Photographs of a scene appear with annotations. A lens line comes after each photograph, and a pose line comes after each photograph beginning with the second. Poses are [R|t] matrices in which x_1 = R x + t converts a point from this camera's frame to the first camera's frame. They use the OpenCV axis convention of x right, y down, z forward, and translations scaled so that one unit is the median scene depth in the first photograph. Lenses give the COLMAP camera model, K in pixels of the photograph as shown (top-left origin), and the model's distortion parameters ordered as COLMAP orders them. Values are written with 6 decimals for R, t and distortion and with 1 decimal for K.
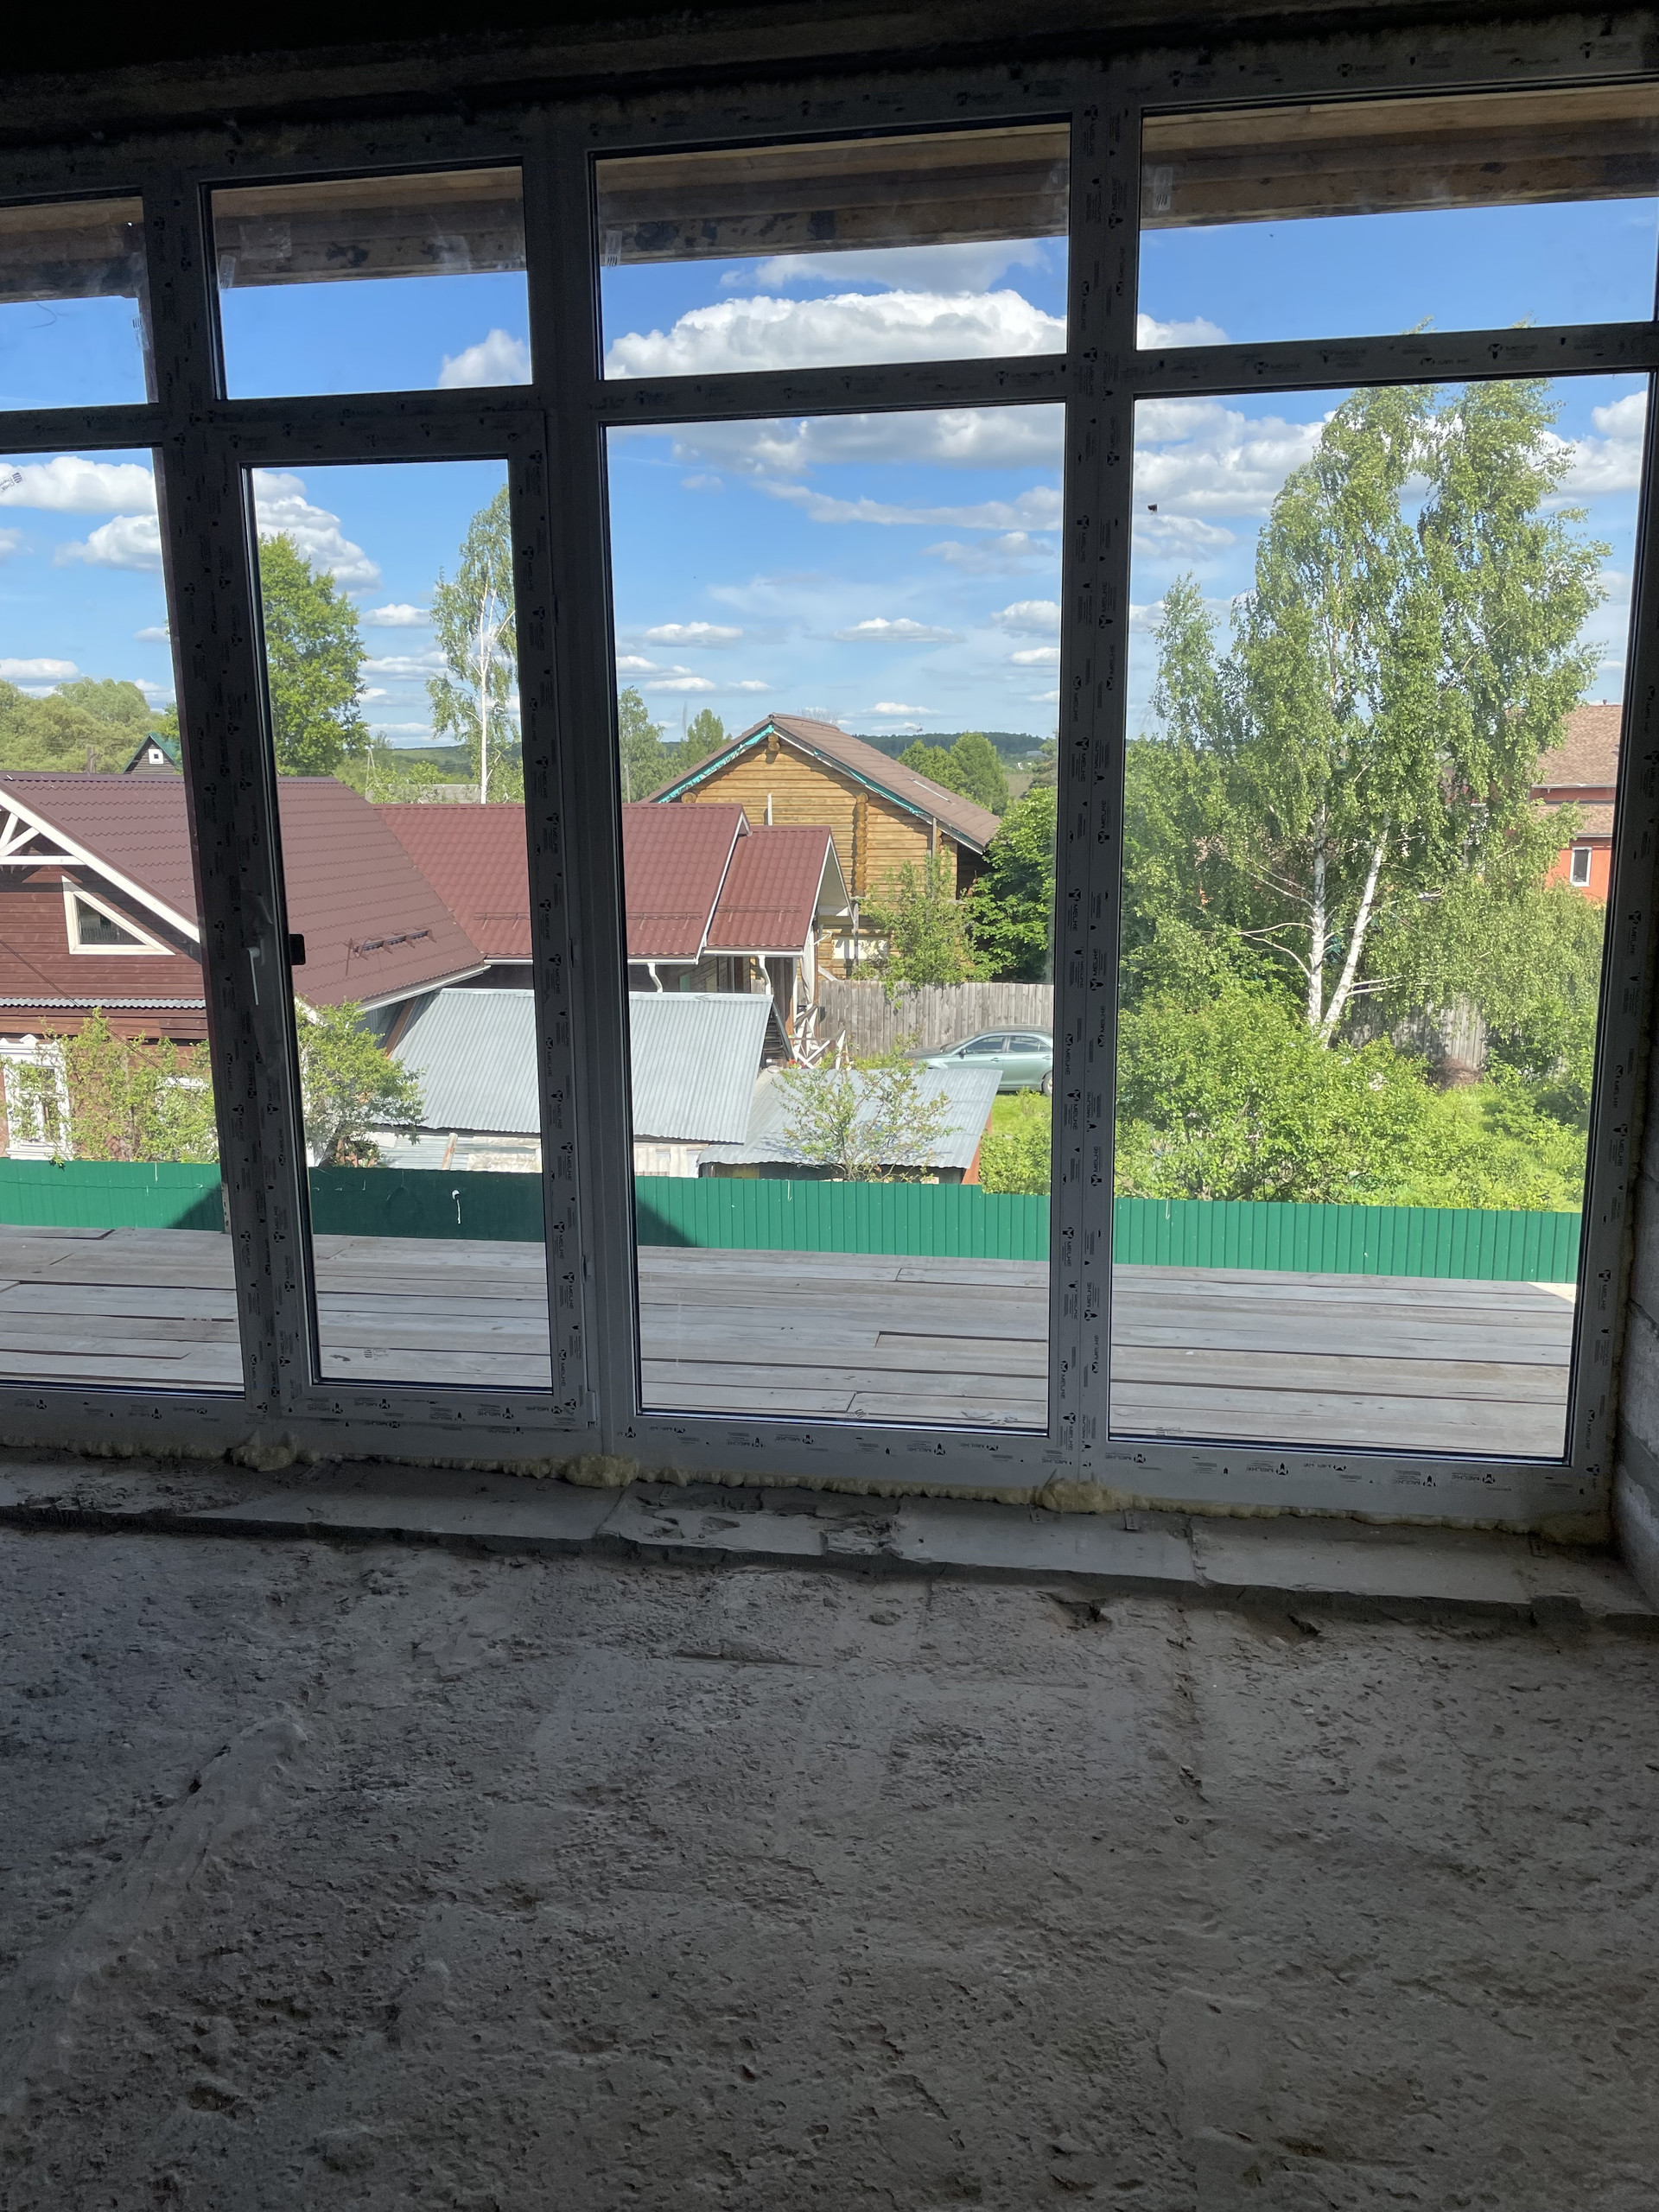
lens RADIAL K [[1686.5, 0, 830.4], [0, 1686.5, 1134.9], [0, 0, 1]] dist [0.091246, -0.126349]
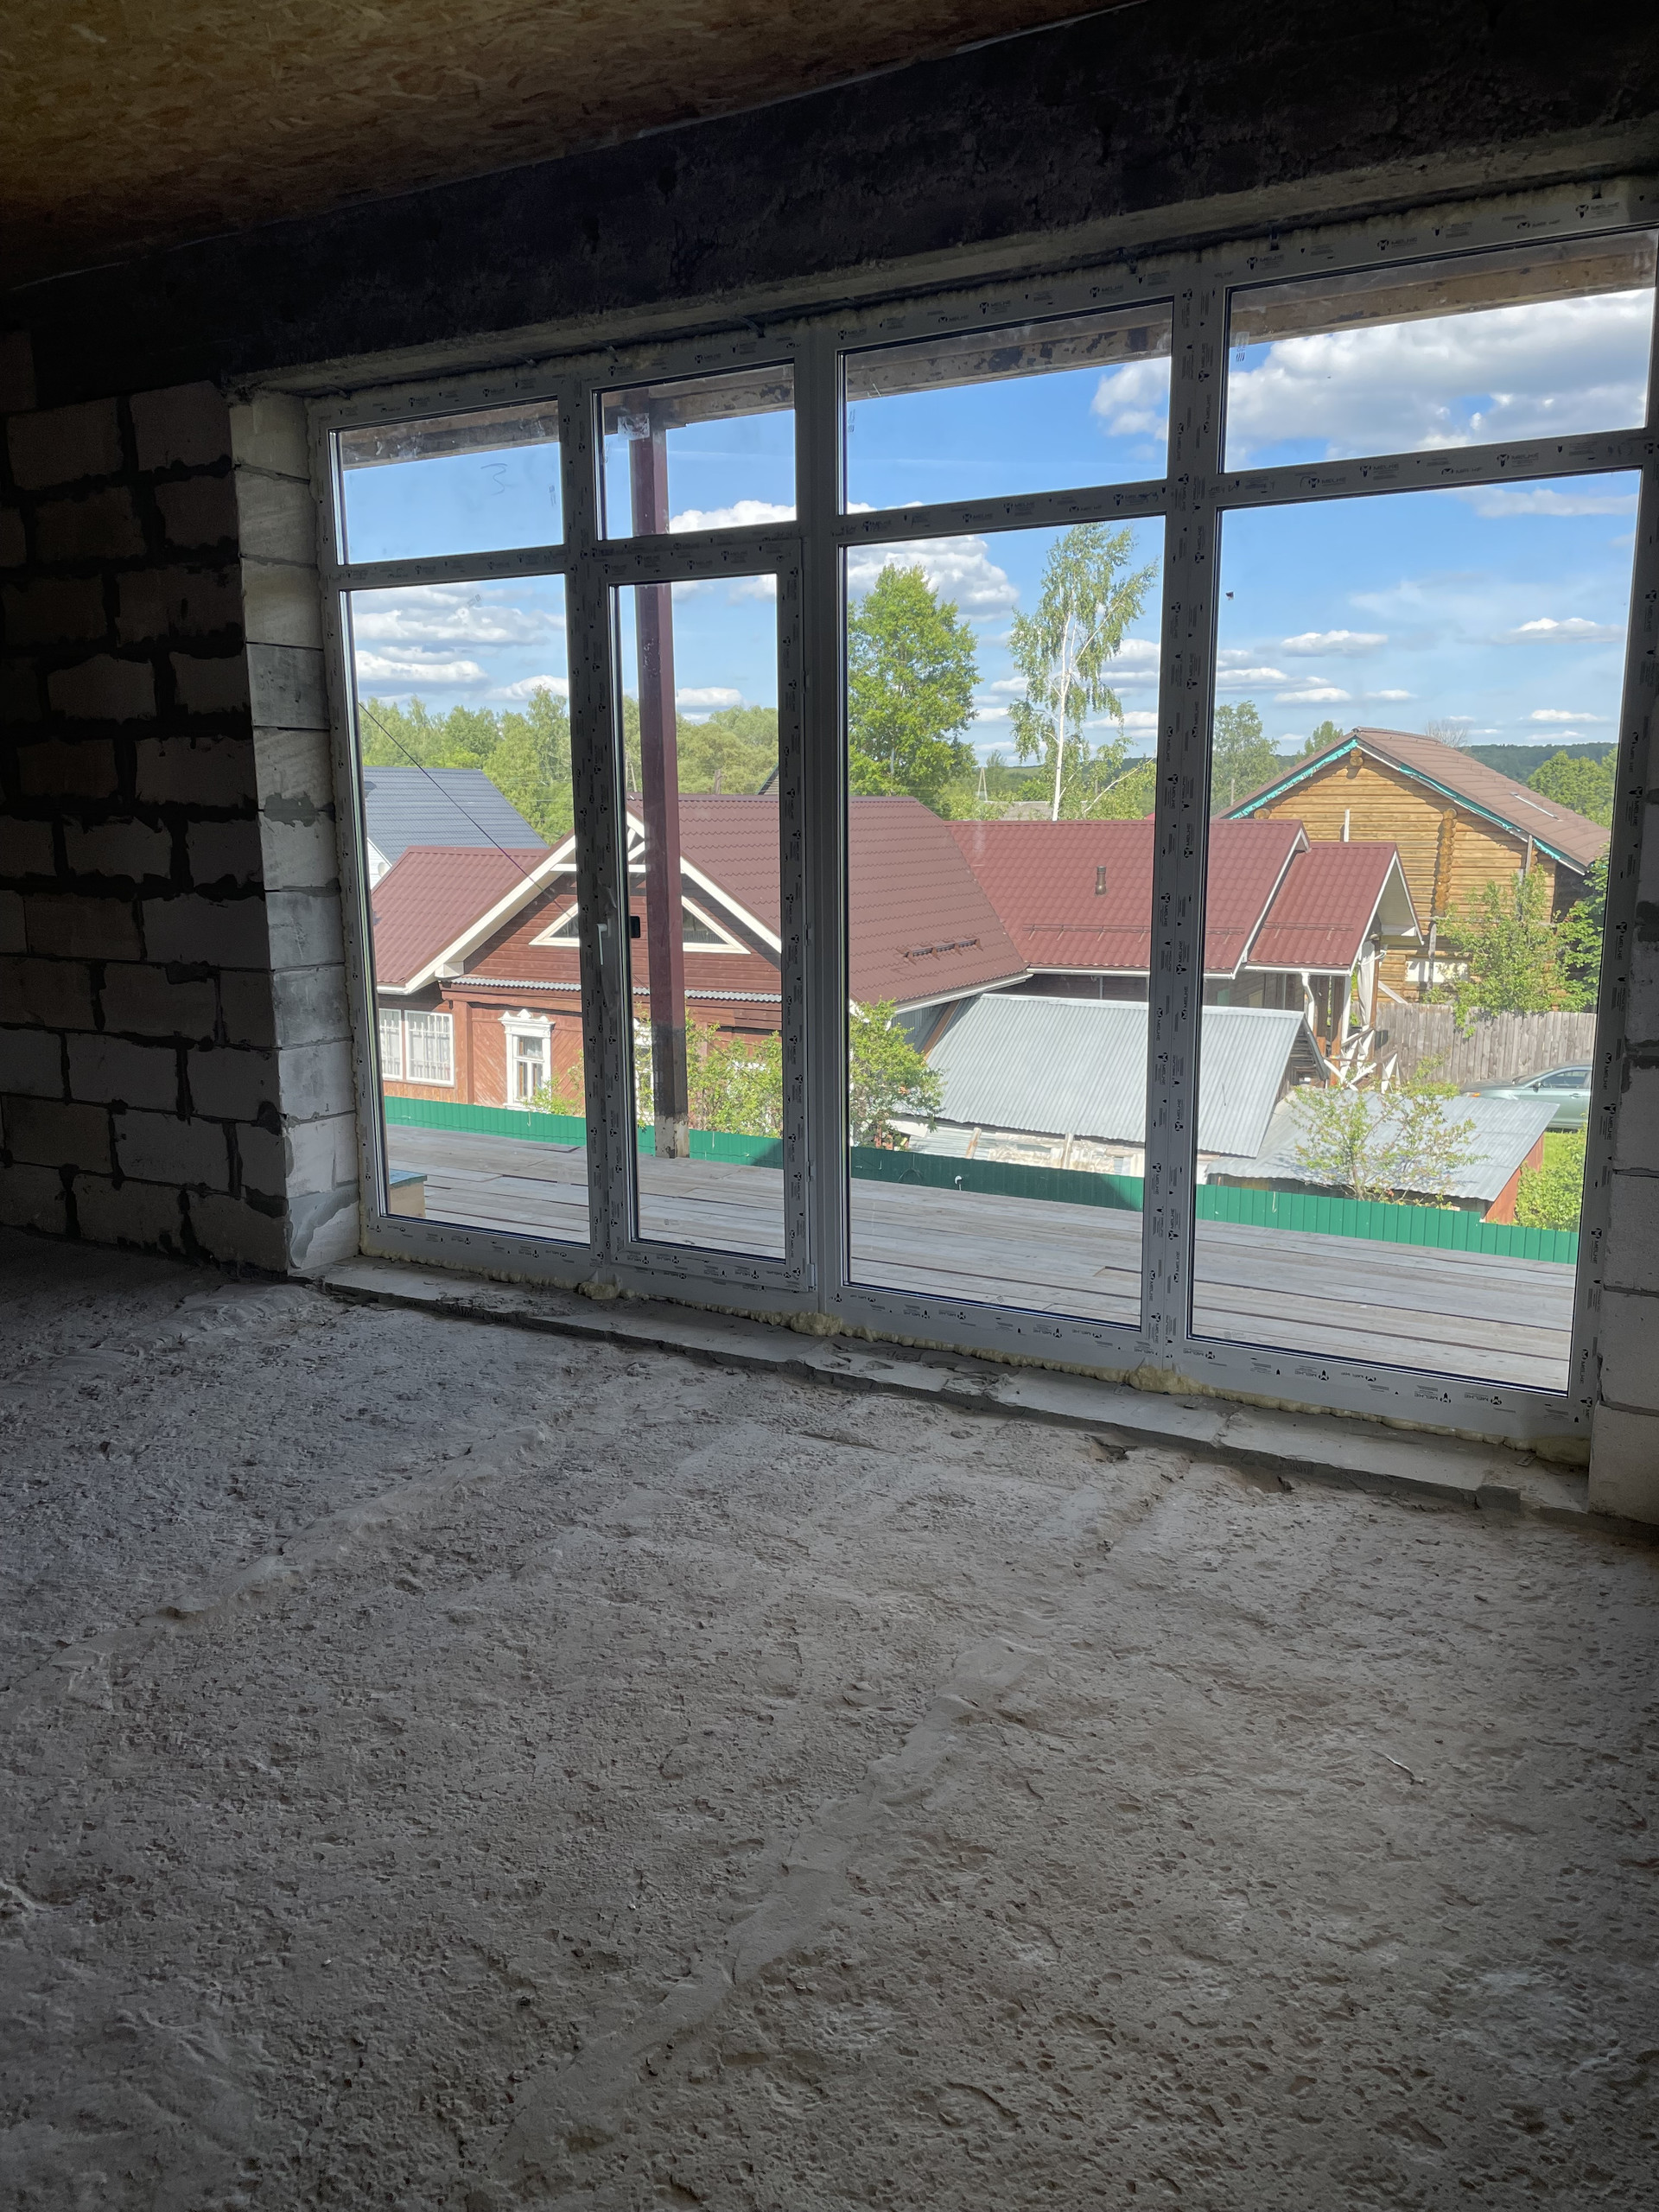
lens RADIAL K [[1673.2, 0, 823.8], [0, 1673.2, 1138.9], [0, 0, 1]] dist [0.126684, -0.181099]
pose [[0.939672, 0.071531, -0.334515, 0.305281], [-0.073524, 0.997271, 0.006716, 0.043896], [0.334083, 0.018284, 0.942366, -0.247304]]
